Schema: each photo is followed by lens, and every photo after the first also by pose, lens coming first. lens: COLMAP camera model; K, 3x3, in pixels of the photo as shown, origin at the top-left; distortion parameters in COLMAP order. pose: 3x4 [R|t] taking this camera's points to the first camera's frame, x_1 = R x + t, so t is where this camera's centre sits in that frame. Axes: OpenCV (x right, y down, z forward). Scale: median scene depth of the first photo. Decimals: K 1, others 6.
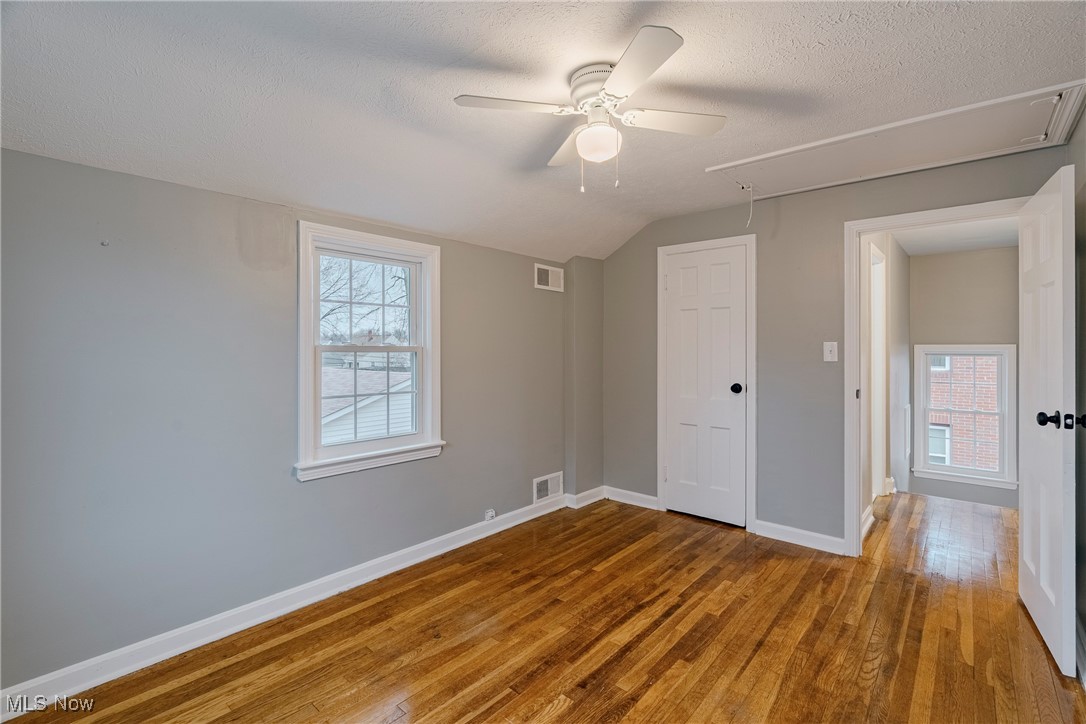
lens RADIAL K [[491.8, 0, 549.6], [0, 491.8, 359.5], [0, 0, 1]] dist [-0.000003, 0.000039]
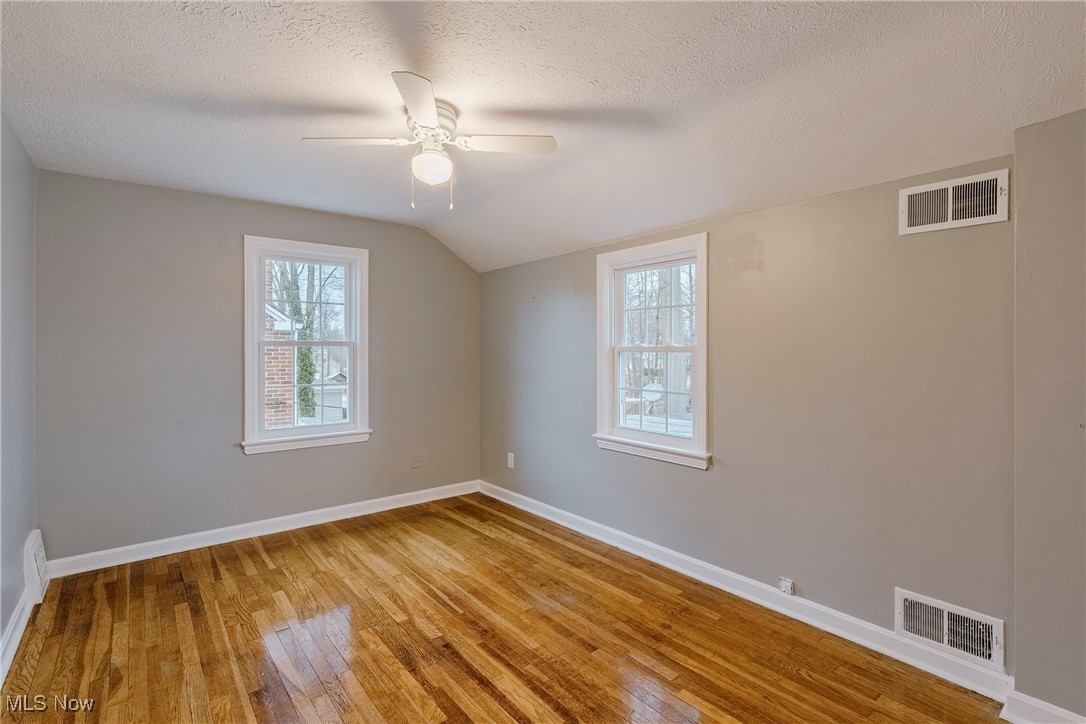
lens RADIAL K [[511.1, 0, 542.2], [0, 511.1, 350.5], [0, 0, 1]] dist [0.002033, 0.000236]
pose [[-0.185959, -0.002336, -0.982555, 0.961447], [-0.013249, 0.999912, 0.000130, -0.020724], [0.982468, 0.013042, -0.185974, 1.151038]]
